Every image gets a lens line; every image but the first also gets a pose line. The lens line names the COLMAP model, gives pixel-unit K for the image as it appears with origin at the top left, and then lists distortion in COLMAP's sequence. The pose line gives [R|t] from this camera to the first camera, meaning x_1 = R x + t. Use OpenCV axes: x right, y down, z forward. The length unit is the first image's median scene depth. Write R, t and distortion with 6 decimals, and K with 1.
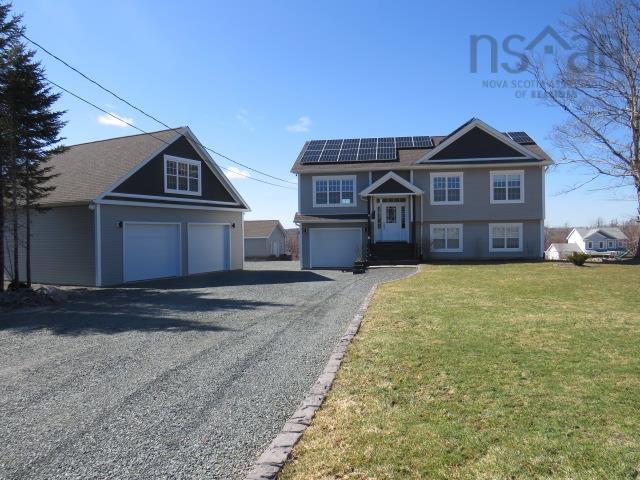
lens RADIAL K [[385.6, 0, 324.6], [0, 385.6, 235.6], [0, 0, 1]] dist [0.011000, 0.000163]
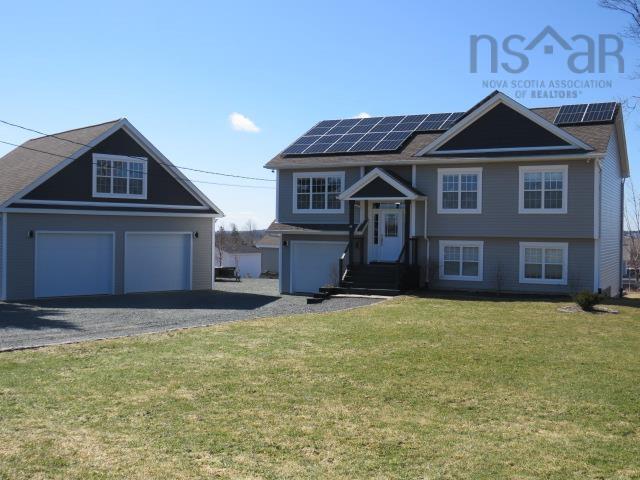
lens RADIAL K [[577.8, 0, 316.9], [0, 577.8, 243.9], [0, 0, 1]] dist [-0.009704, 0.011722]
pose [[0.961654, 0.029540, -0.272671, 0.362128], [-0.028213, 0.999563, 0.008786, -0.026983], [0.272812, -0.000756, 0.962067, -0.093334]]
